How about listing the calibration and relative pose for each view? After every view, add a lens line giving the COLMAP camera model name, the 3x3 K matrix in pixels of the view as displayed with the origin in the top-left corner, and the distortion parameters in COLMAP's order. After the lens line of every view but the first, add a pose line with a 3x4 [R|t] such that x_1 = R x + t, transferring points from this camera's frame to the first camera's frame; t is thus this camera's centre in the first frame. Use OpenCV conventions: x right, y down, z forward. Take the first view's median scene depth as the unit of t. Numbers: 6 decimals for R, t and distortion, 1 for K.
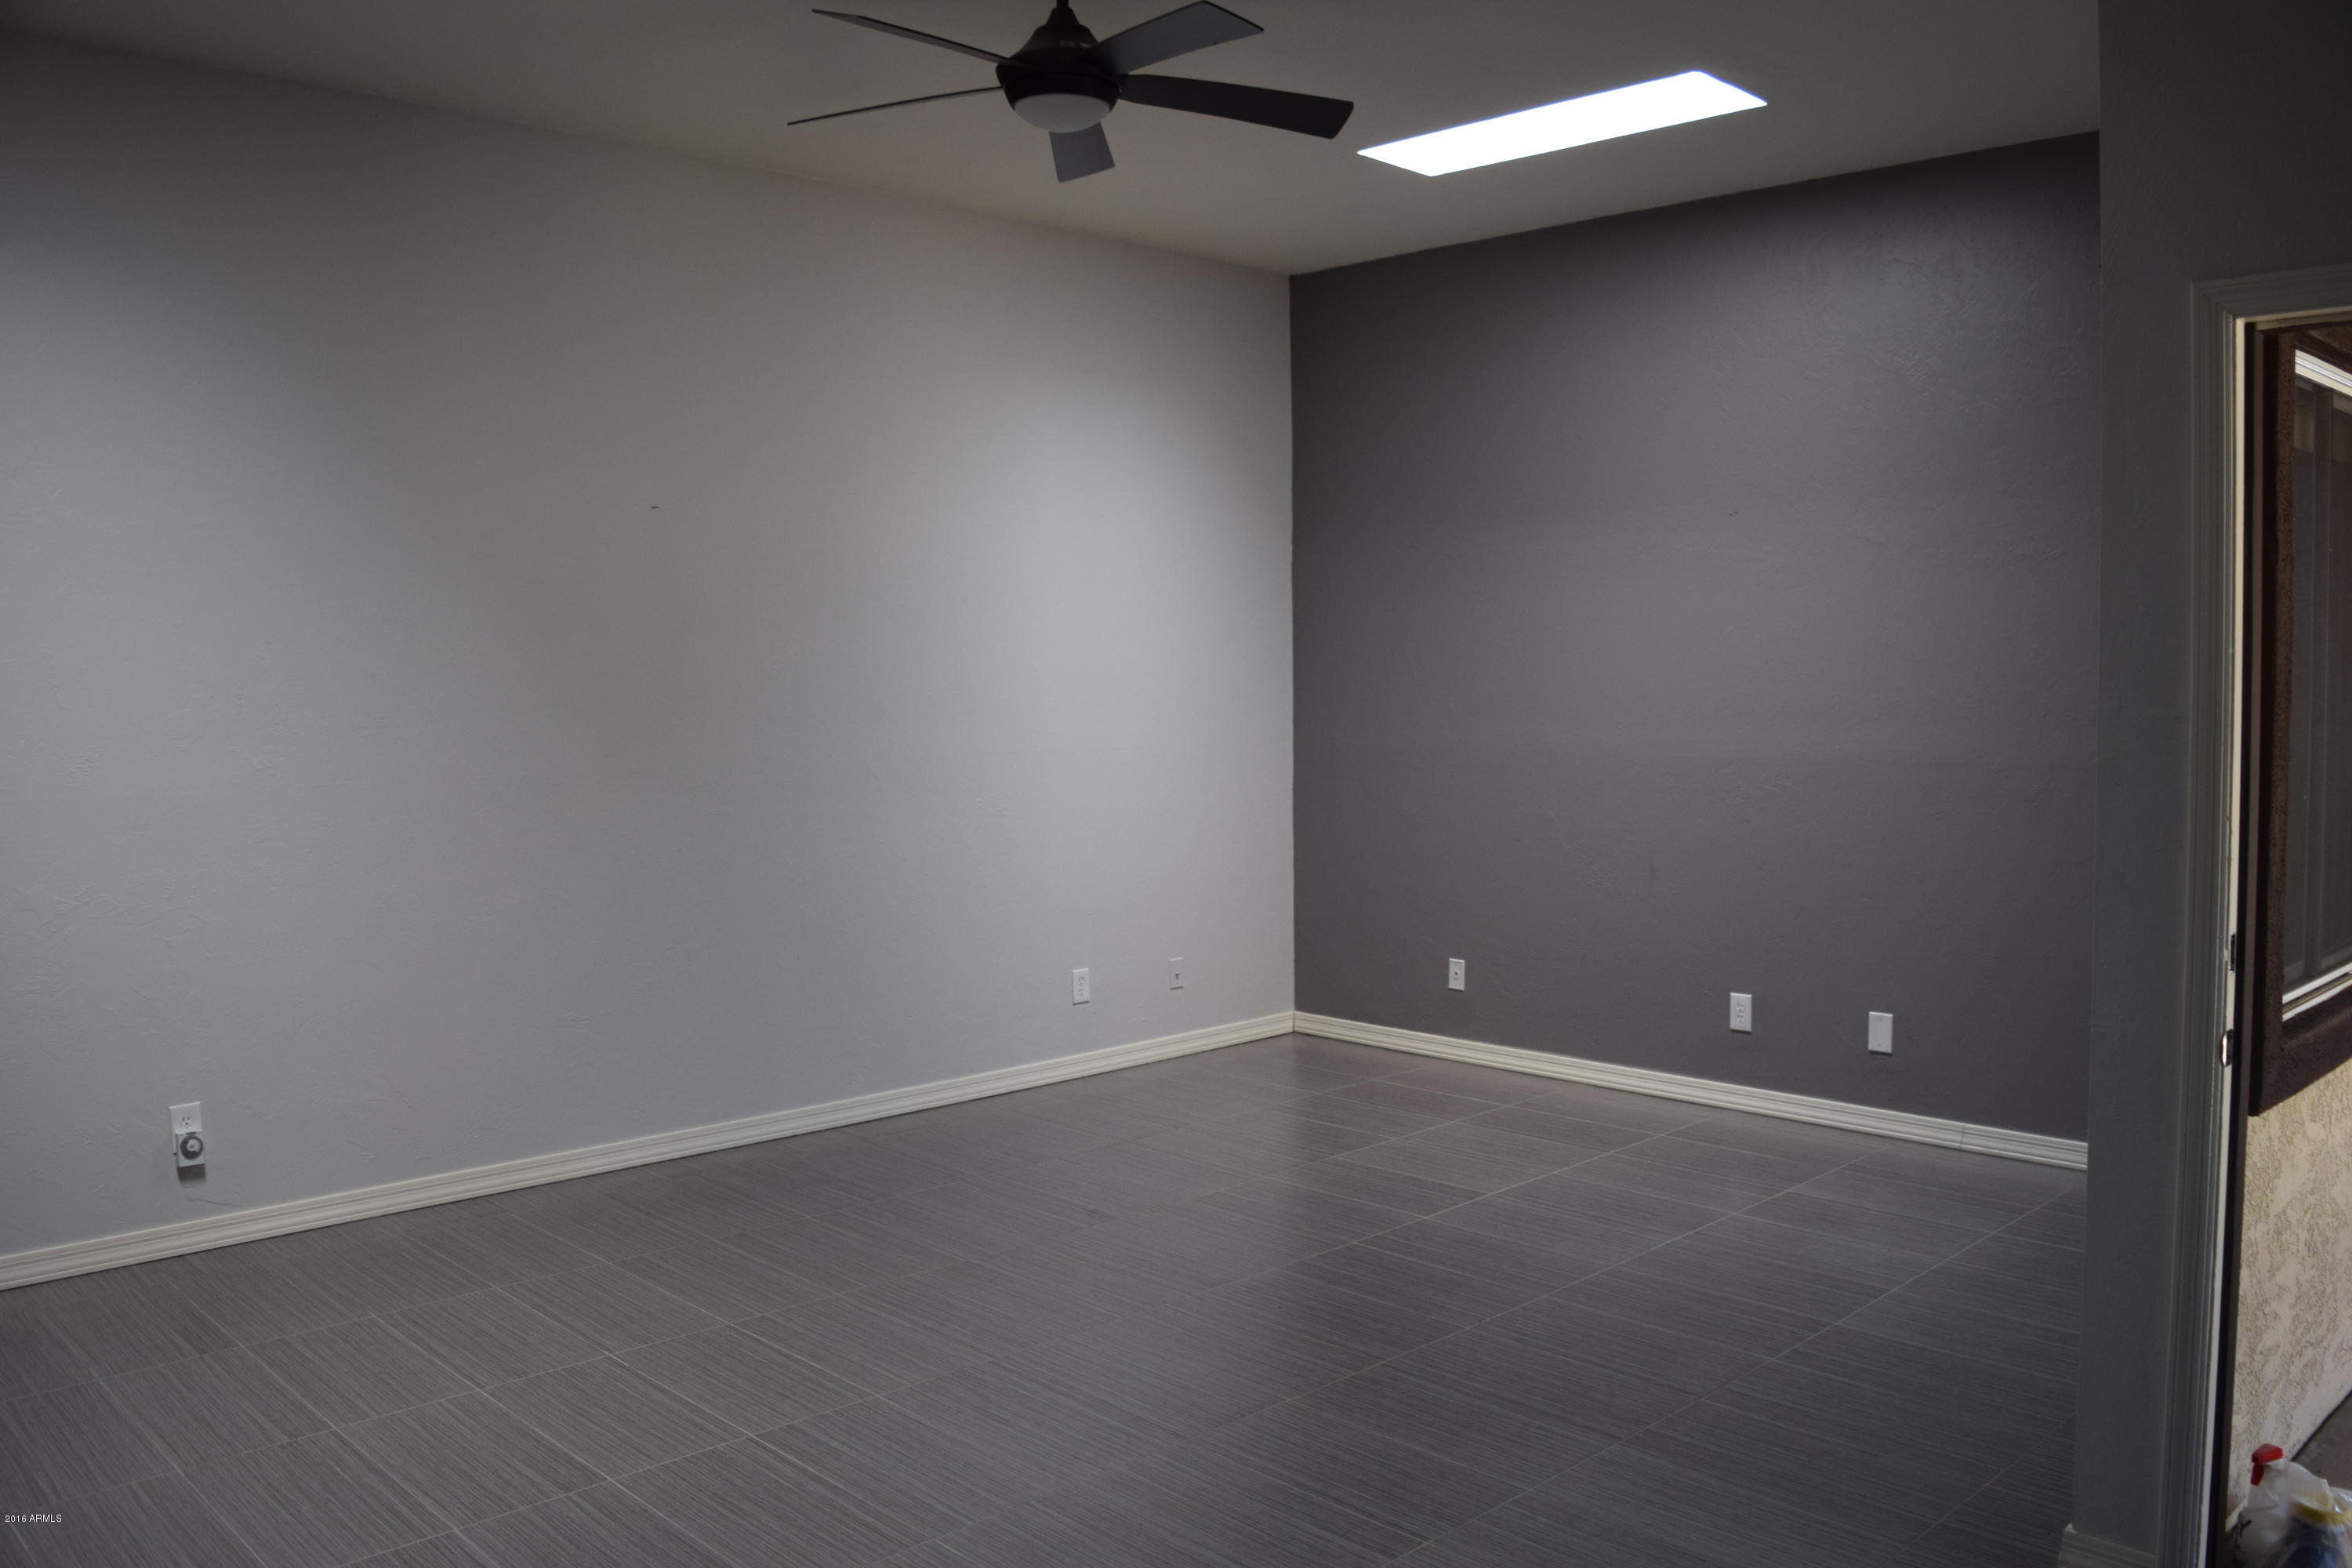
lens RADIAL K [[1839.1, 0, 1177.1], [0, 1839.1, 783.4], [0, 0, 1]] dist [-0.063249, -0.000339]
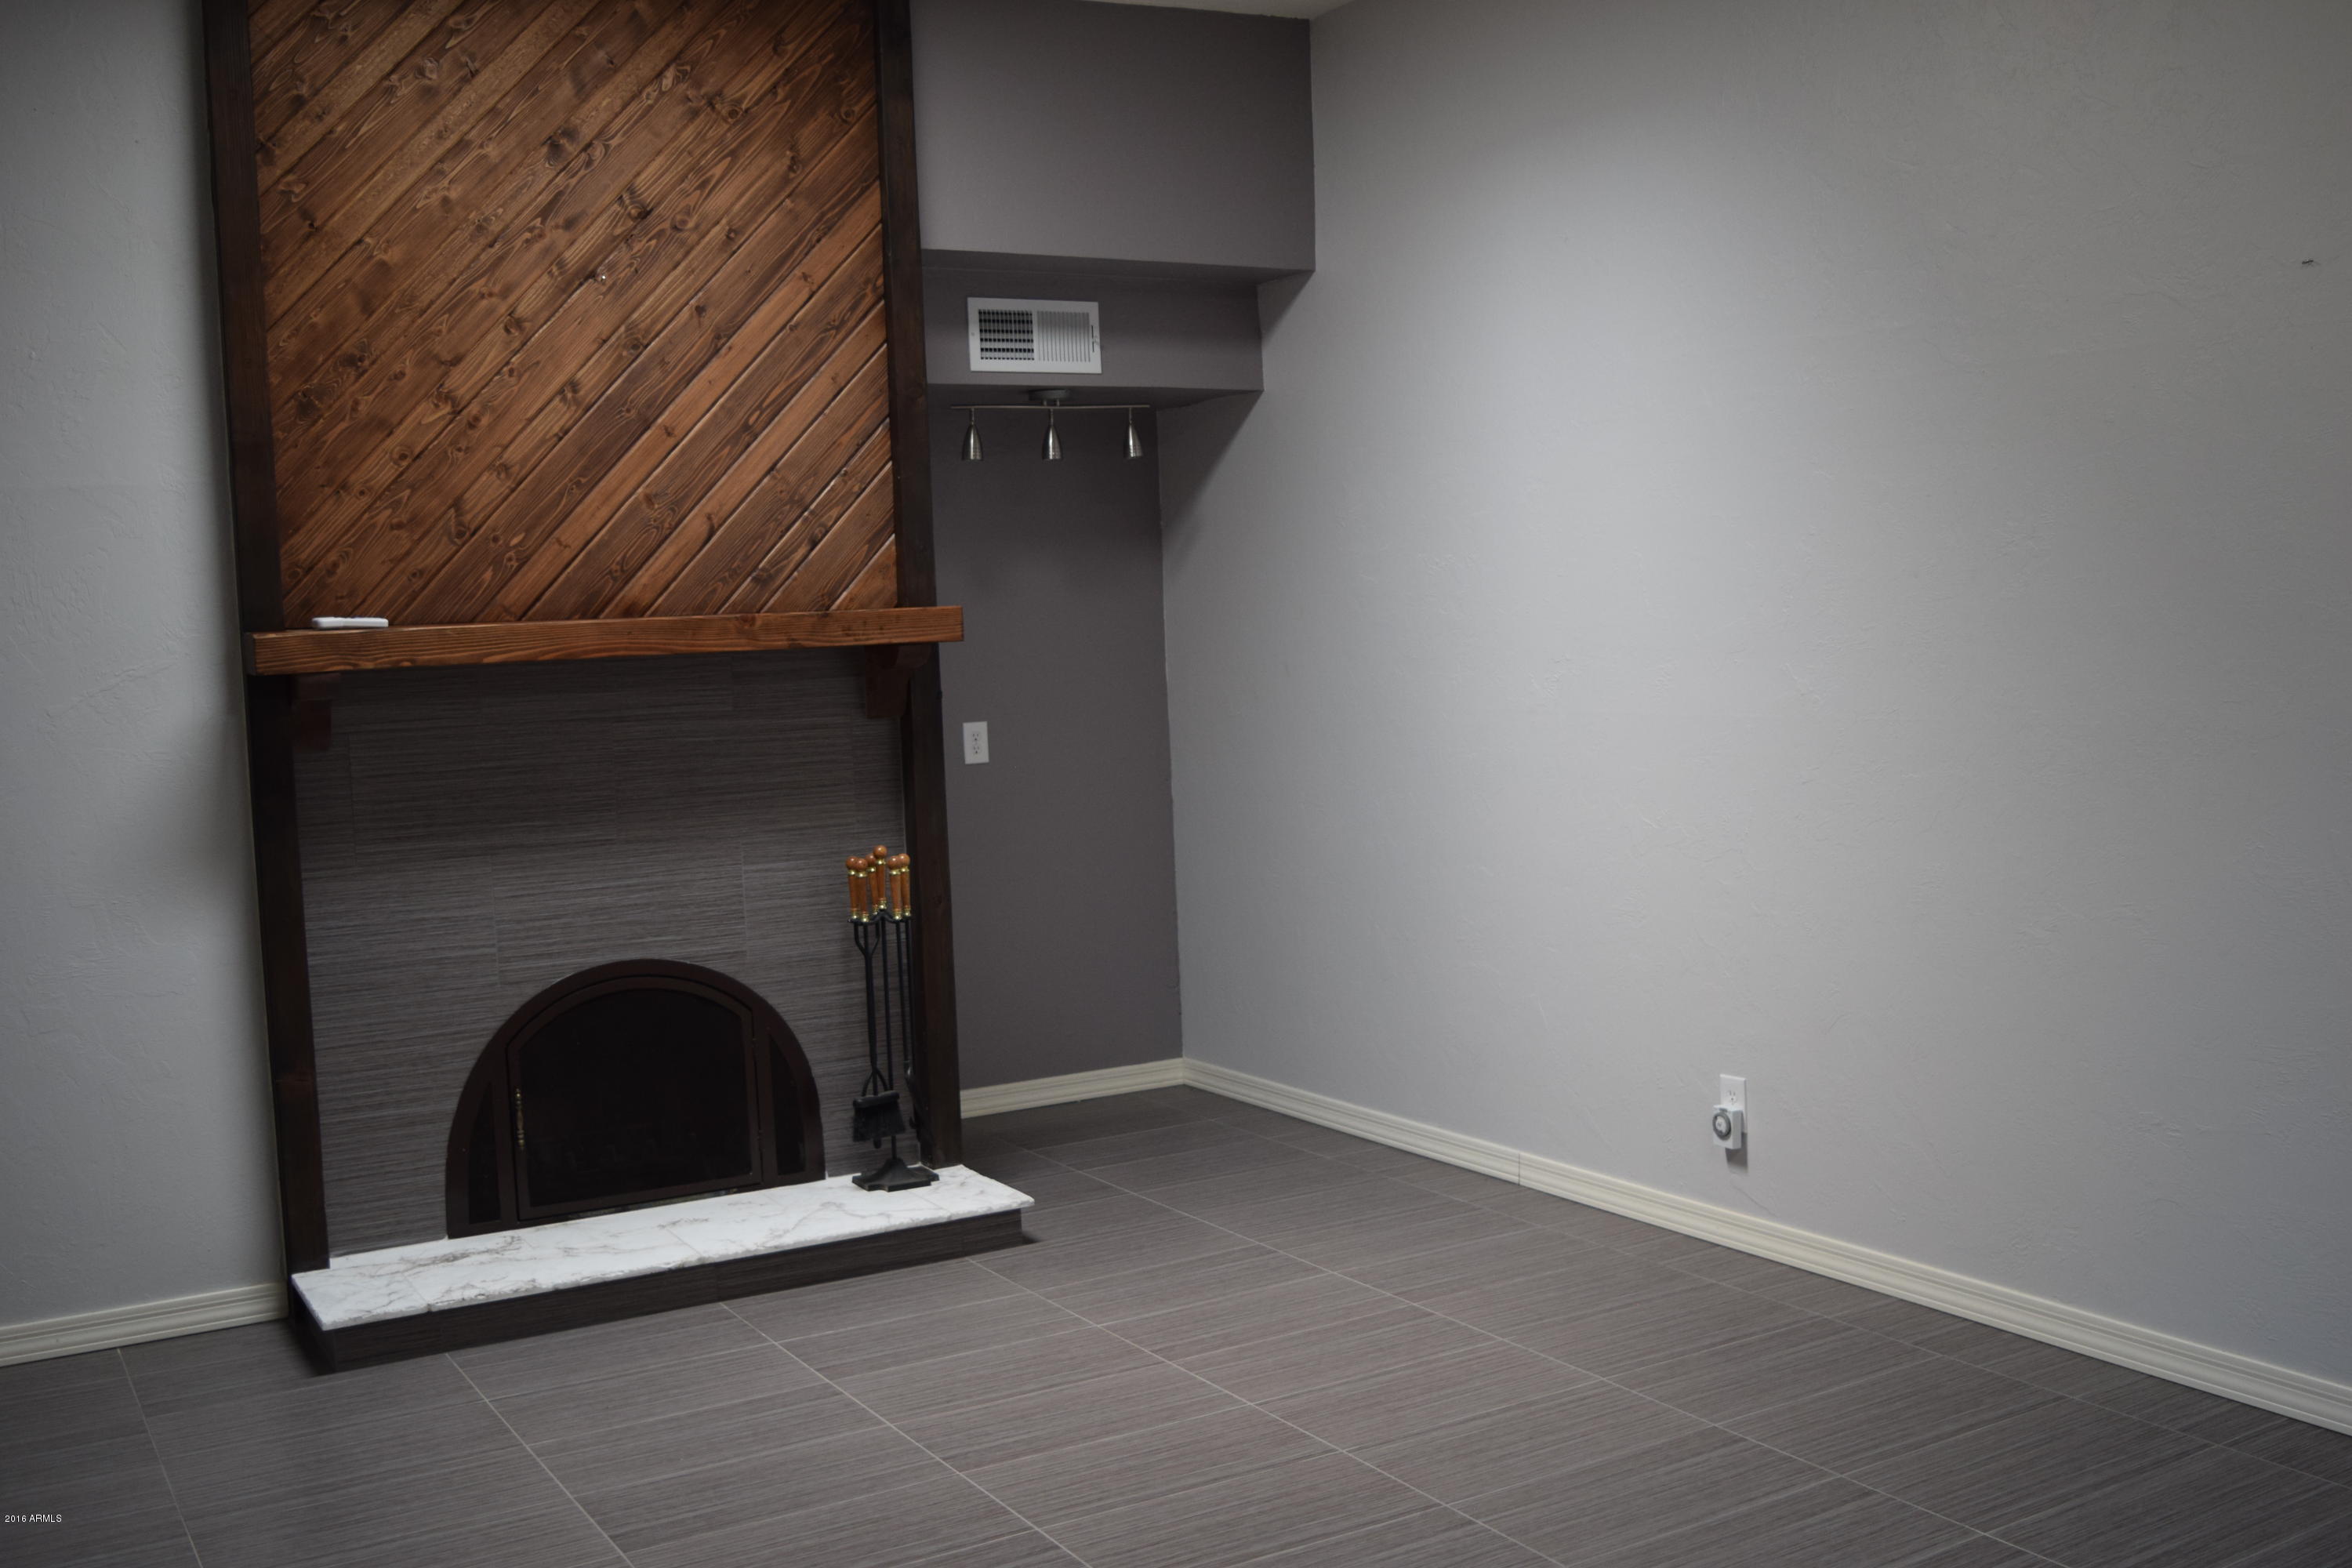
lens RADIAL K [[2311.7, 0, 1176.5], [0, 2311.7, 784.0], [0, 0, 1]] dist [-0.001152, 0.000000]
pose [[-0.239596, 0.089777, -0.966713, 0.675672], [-0.015375, 0.995240, 0.096237, -0.074899], [0.970751, 0.037921, -0.237075, 1.188496]]
